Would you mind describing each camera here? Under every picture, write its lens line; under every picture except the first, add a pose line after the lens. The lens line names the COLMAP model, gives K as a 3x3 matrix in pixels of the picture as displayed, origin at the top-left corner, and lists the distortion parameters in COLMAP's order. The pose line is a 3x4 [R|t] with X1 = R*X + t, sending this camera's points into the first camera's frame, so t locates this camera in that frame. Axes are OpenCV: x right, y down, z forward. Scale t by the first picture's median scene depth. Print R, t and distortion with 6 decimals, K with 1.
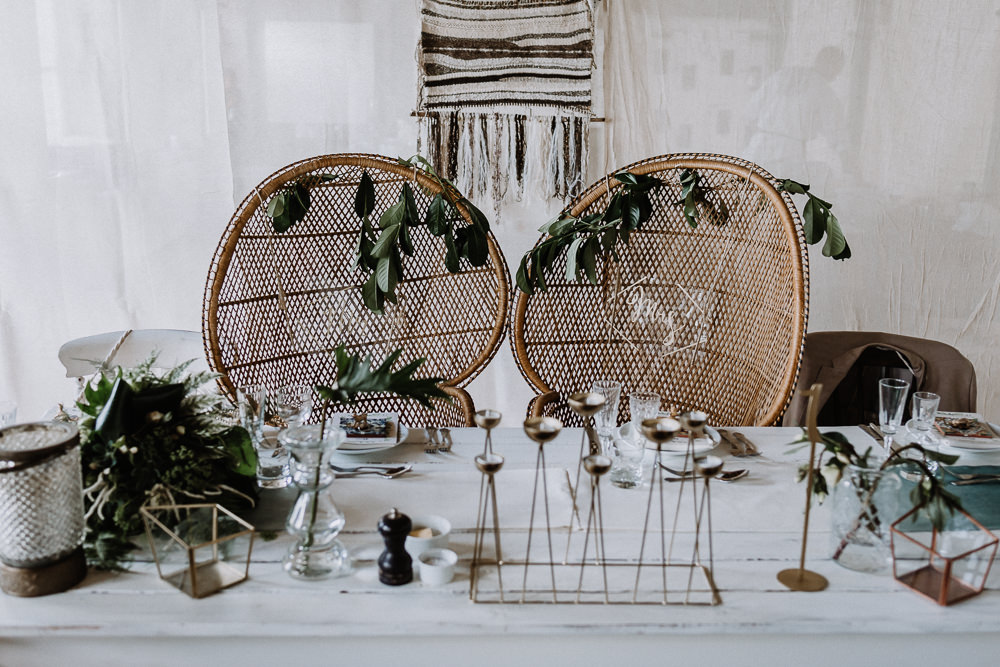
lens RADIAL K [[1021.9, 0, 548.8], [0, 1021.9, 332.9], [0, 0, 1]] dist [0.004025, -0.006403]
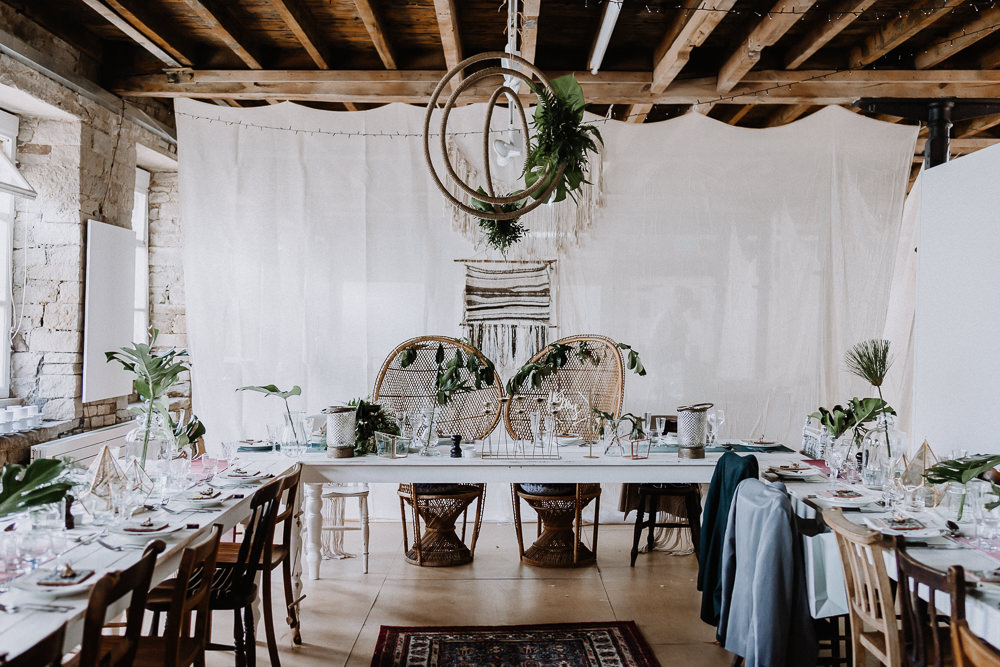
lens RADIAL K [[1020.1, 0, 500.0], [0, 1020.1, 333.5], [0, 0, 1]] dist [-0.001577, -0.005630]
pose [[0.996996, -0.003451, -0.077373, 0.124355], [-0.015318, 0.970487, -0.240668, 0.355257], [0.075920, 0.241131, 0.967519, -1.158464]]
